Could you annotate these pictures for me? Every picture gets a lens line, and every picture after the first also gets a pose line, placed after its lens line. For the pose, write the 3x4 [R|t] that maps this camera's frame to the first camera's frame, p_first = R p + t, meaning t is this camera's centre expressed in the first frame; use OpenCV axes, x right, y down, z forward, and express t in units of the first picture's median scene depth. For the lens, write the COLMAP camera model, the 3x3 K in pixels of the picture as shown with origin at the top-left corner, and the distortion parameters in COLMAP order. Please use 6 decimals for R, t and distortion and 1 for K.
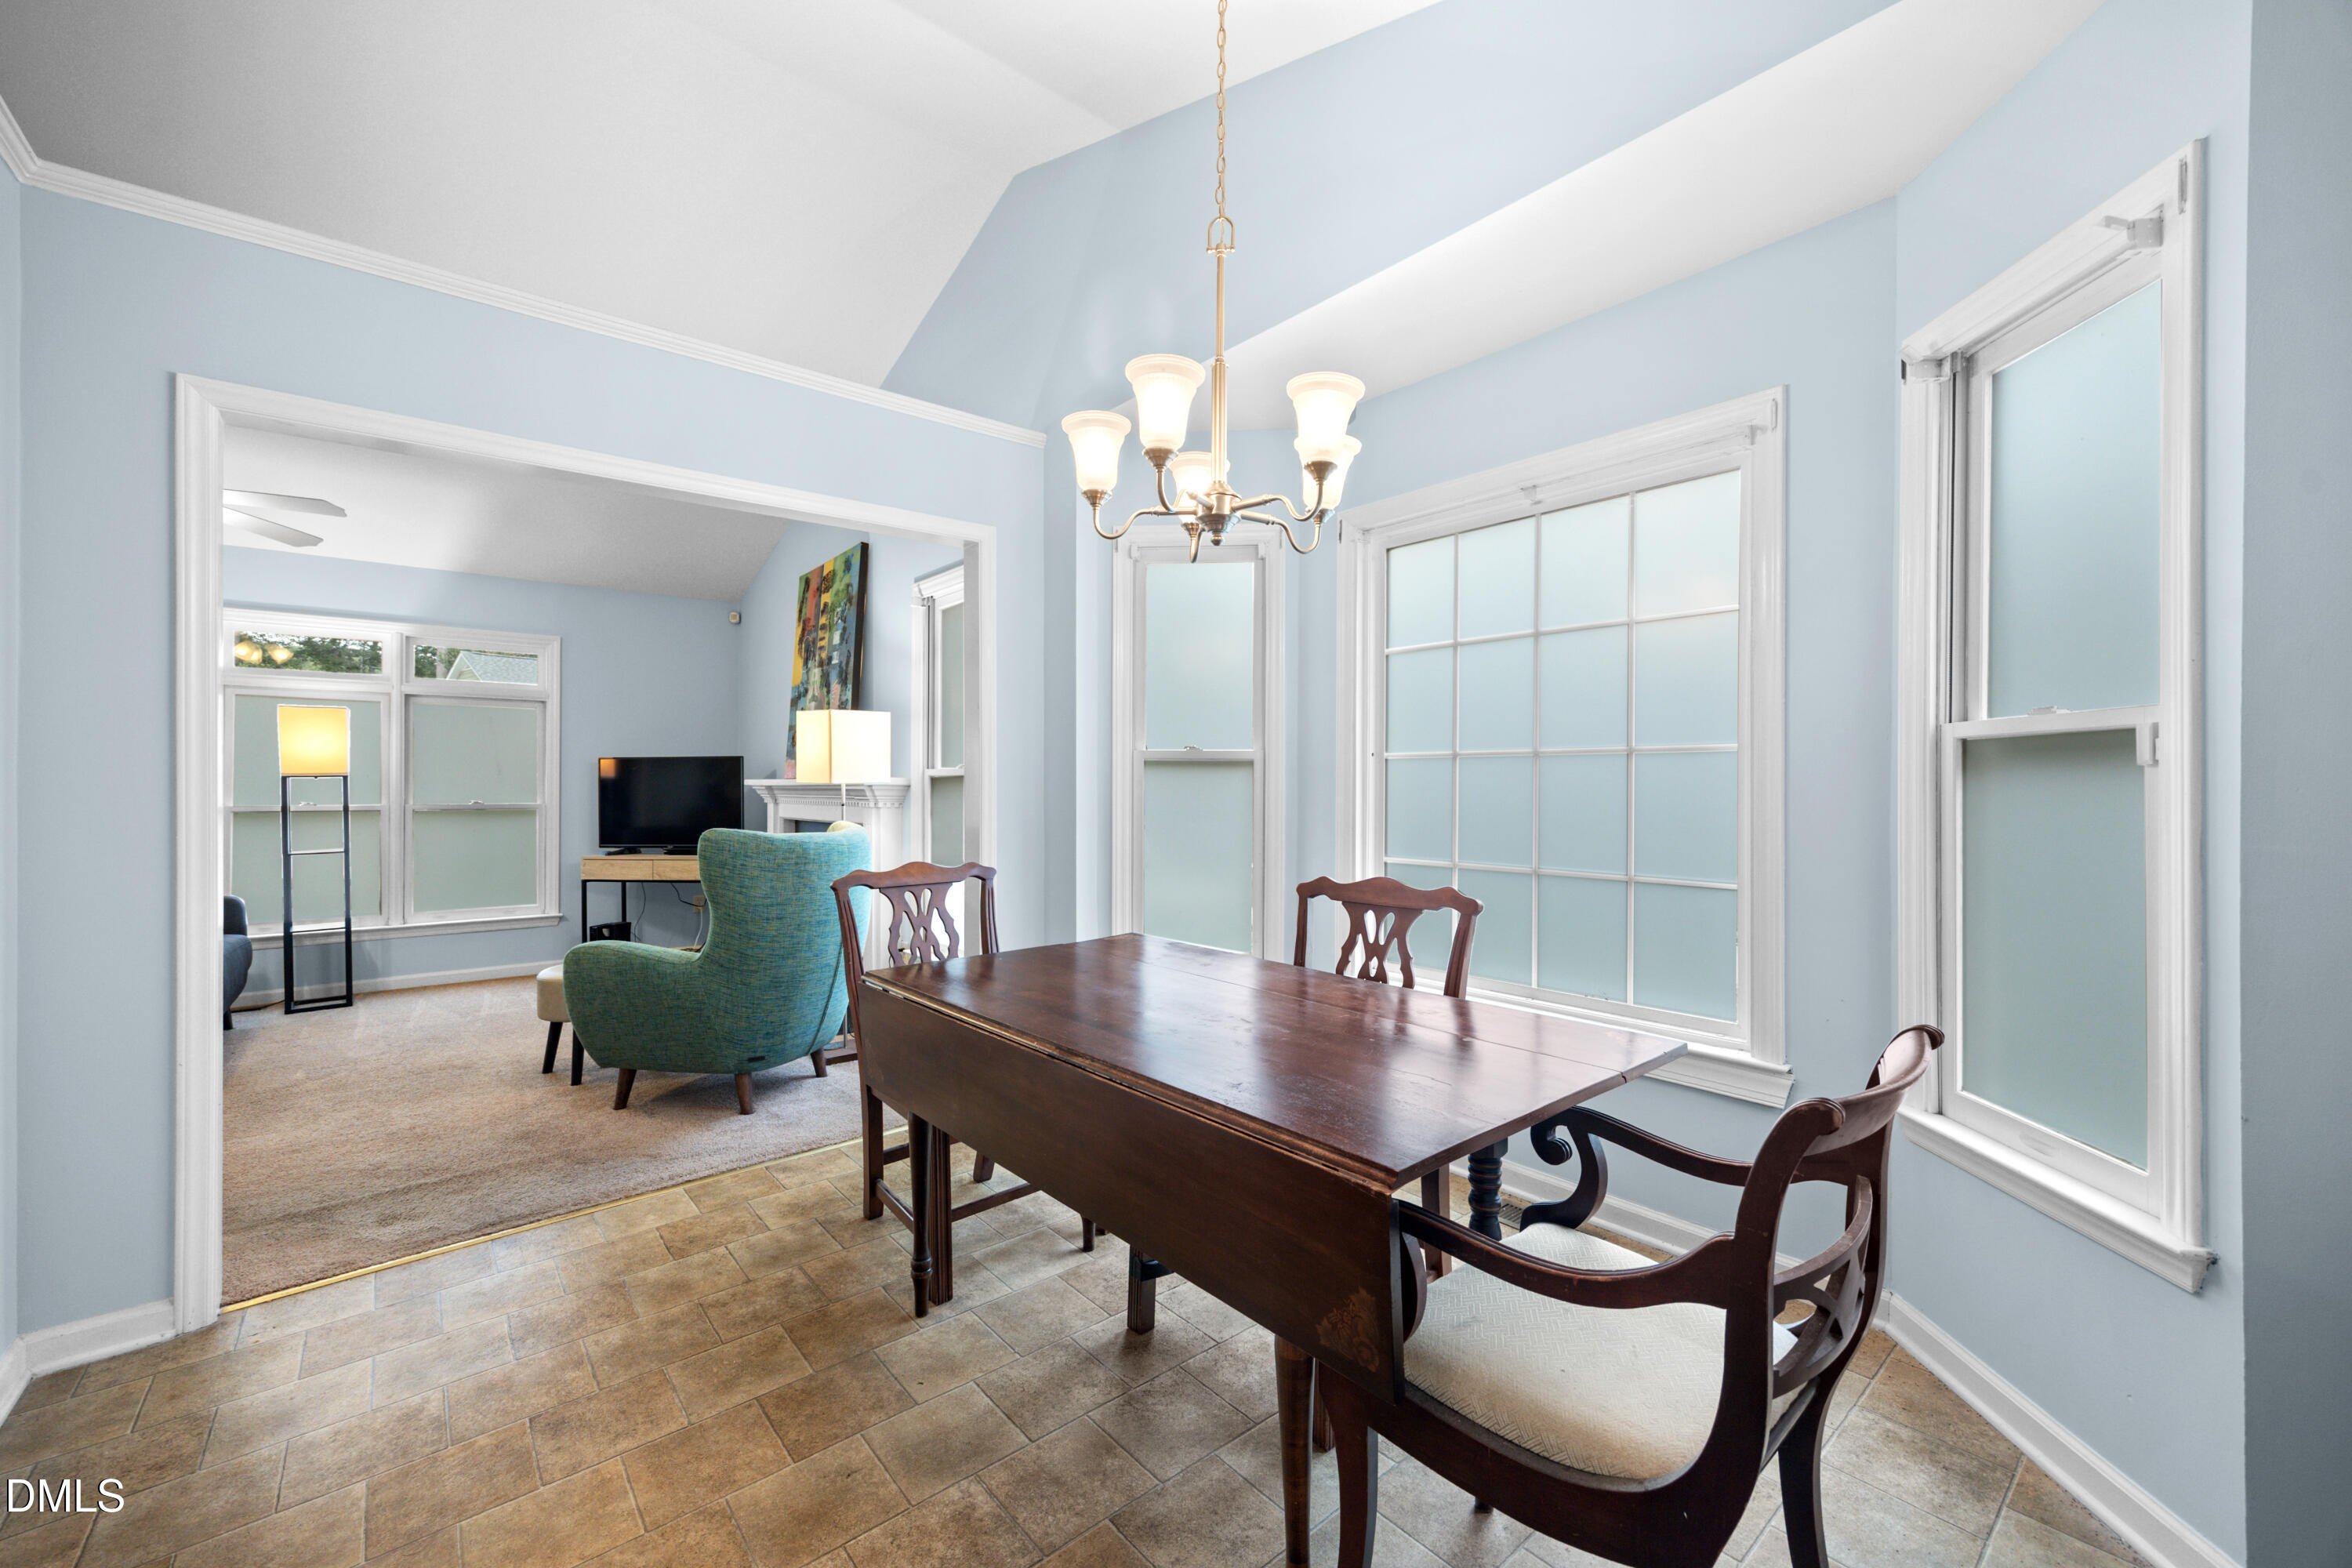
lens RADIAL K [[931.0, 0, 1179.6], [0, 931.0, 783.2], [0, 0, 1]] dist [0.004533, -0.000188]
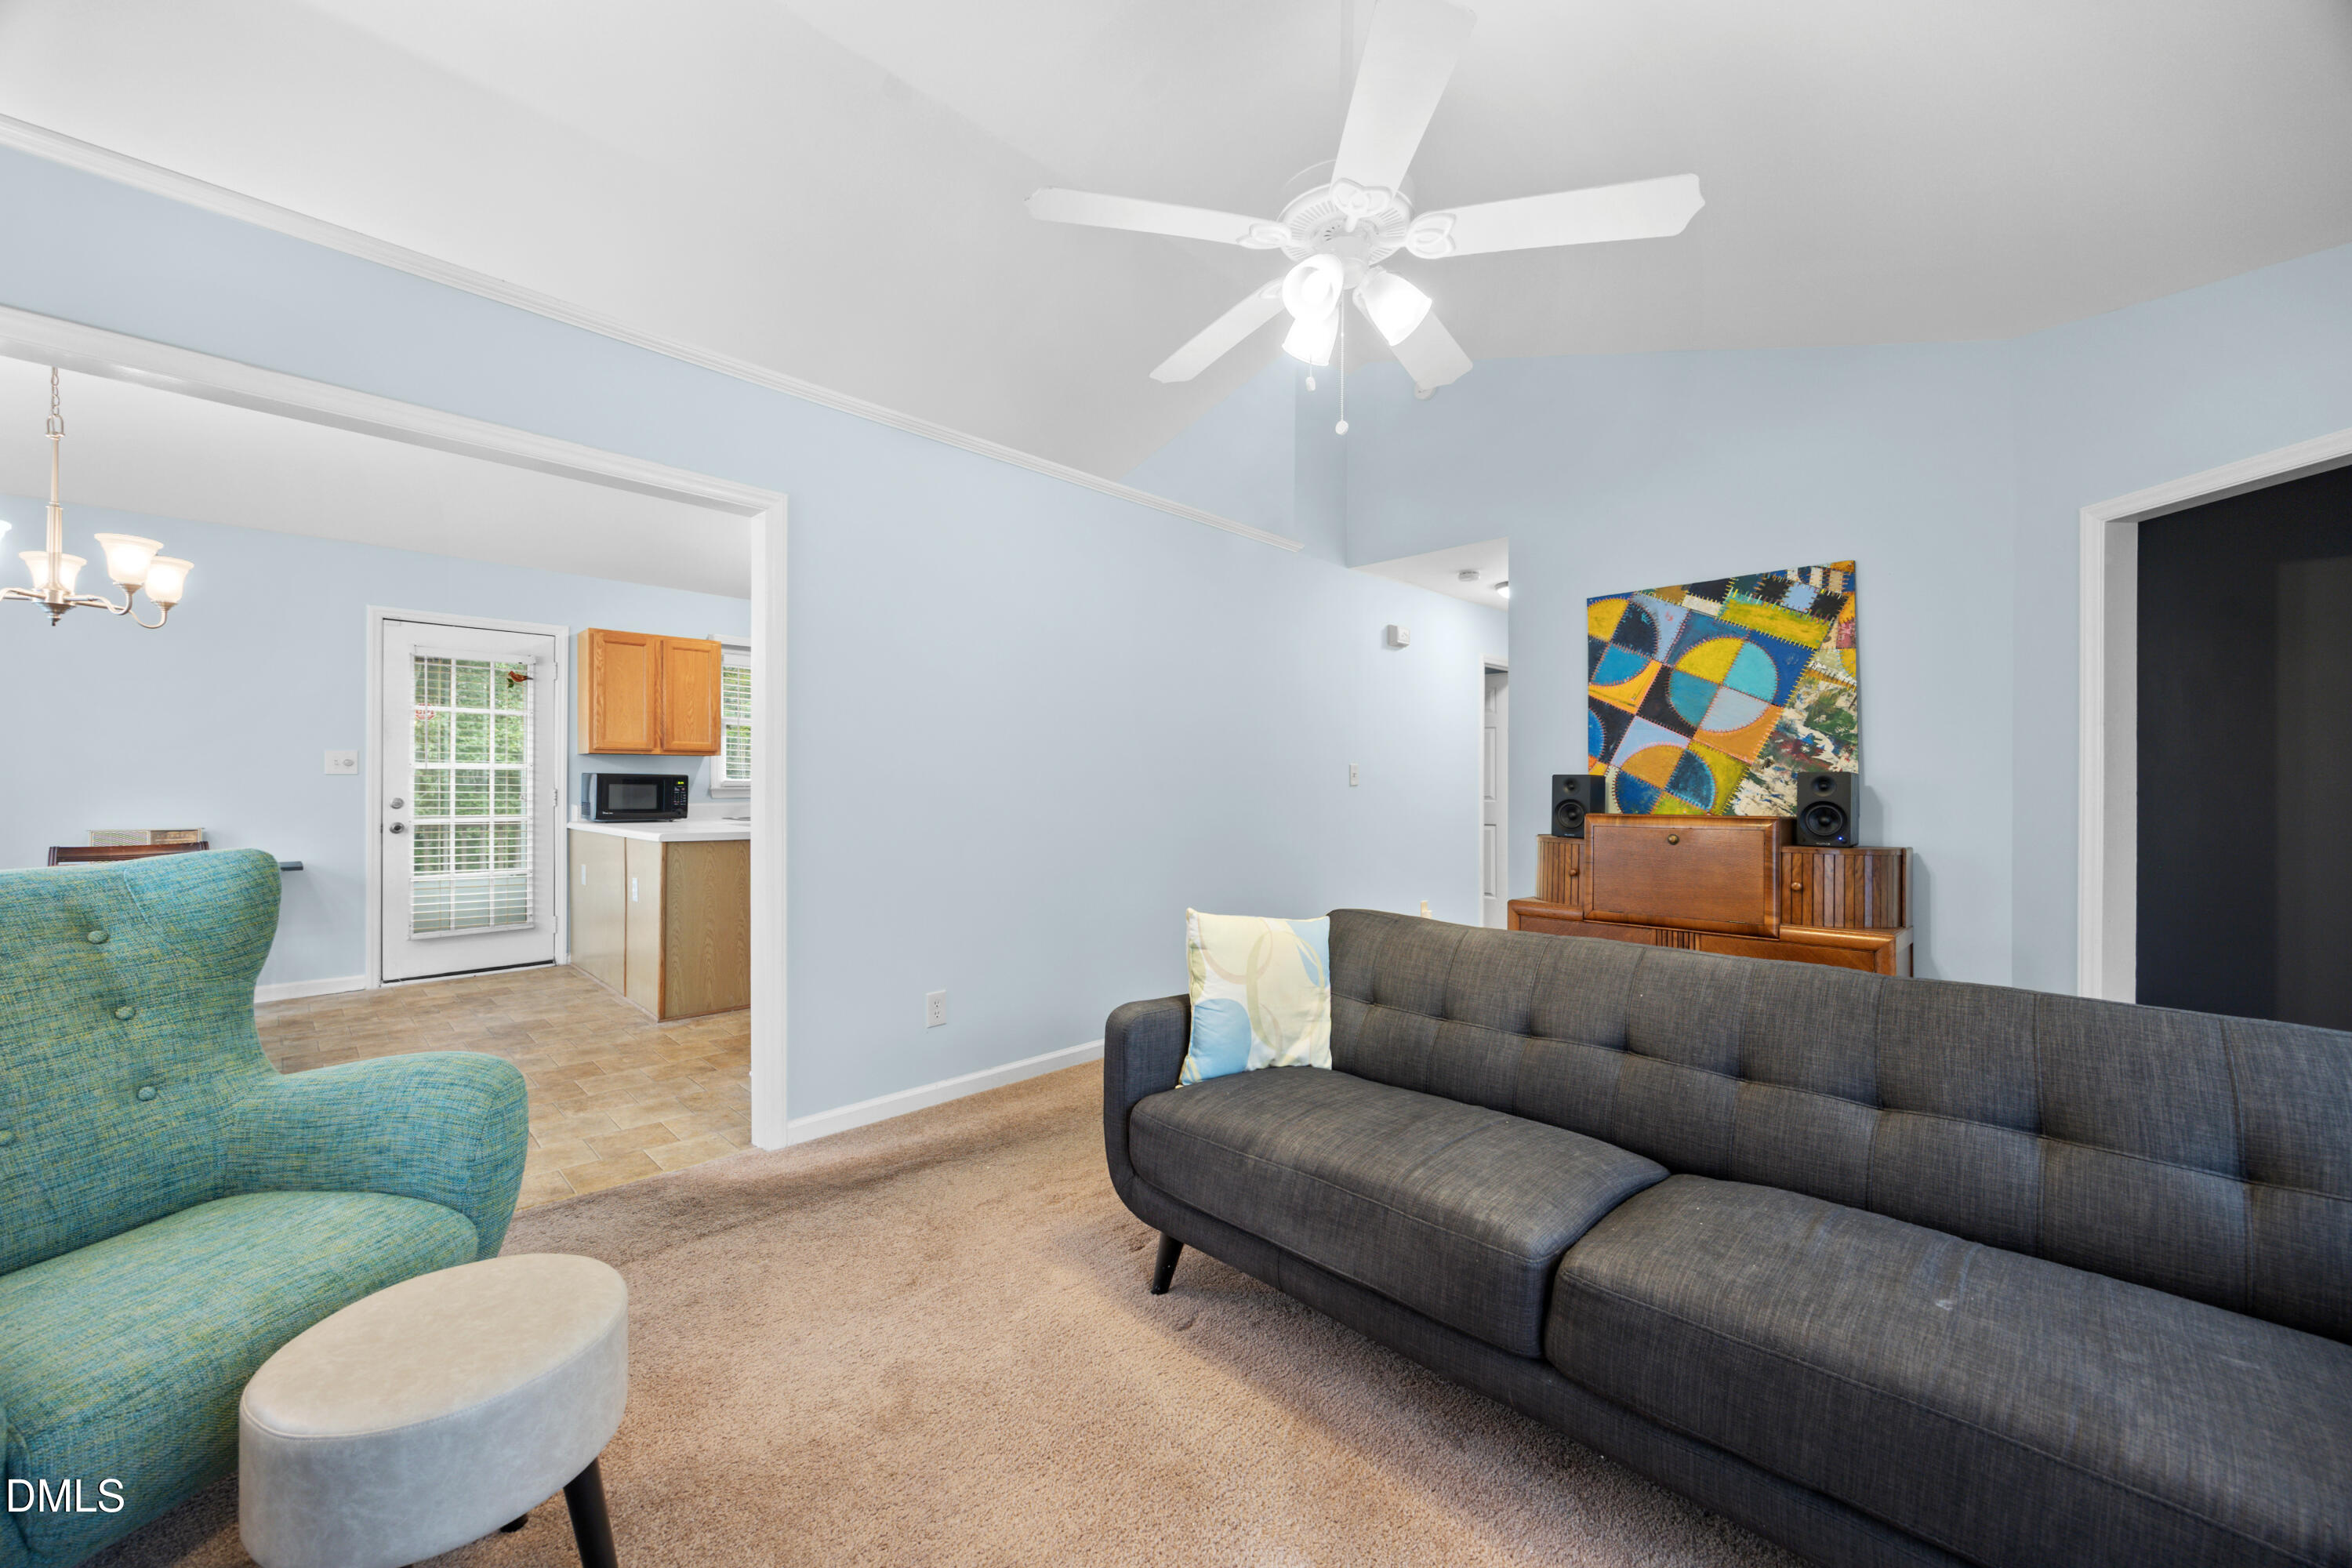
lens RADIAL K [[914.3, 0, 1181.9], [0, 914.3, 783.3], [0, 0, 1]] dist [0.000104, 0.000156]
pose [[-0.995537, -0.002526, -0.094342, -1.466890], [-0.003042, 0.999981, 0.005328, 0.003148], [0.094327, 0.005592, -0.995526, 2.329555]]
